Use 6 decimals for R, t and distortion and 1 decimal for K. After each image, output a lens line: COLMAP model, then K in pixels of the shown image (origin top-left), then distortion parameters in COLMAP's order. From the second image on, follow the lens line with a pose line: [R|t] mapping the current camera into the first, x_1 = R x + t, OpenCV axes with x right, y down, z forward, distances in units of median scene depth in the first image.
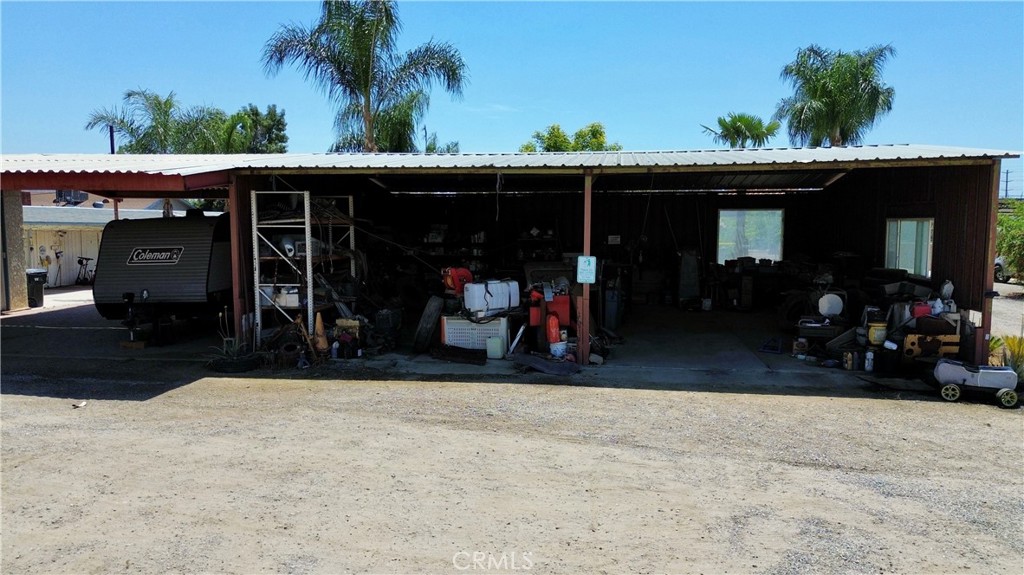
lens RADIAL K [[729.3, 0, 514.1], [0, 729.3, 286.2], [0, 0, 1]] dist [0.070901, -0.061582]
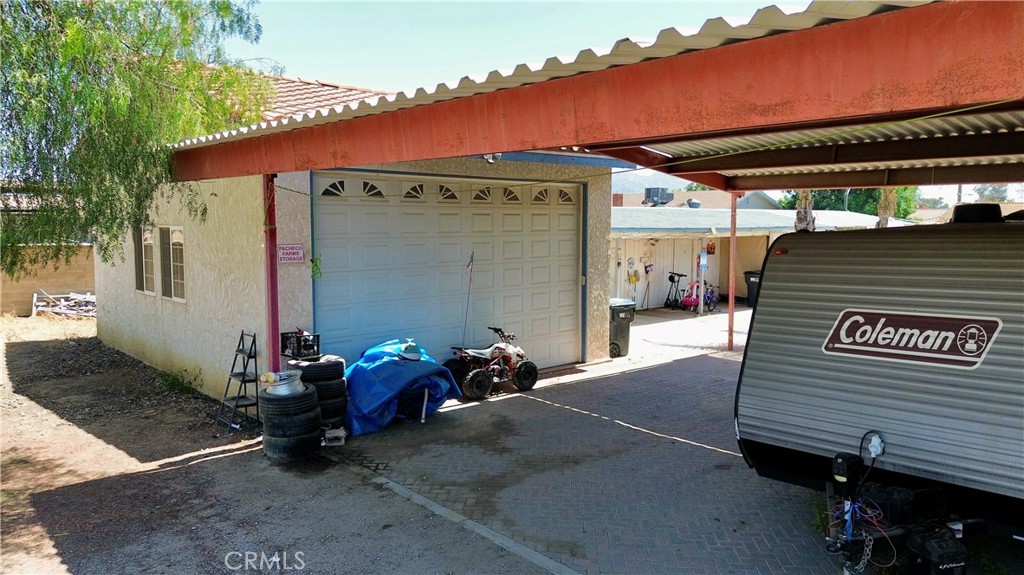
lens RADIAL K [[729.3, 0, 514.1], [0, 729.3, 286.2], [0, 0, 1]] dist [0.070901, -0.061582]
pose [[0.751190, 0.057878, -0.657544, -0.283592], [-0.056203, 0.998139, 0.023651, -0.045507], [0.657689, 0.019190, 0.753045, 0.438525]]
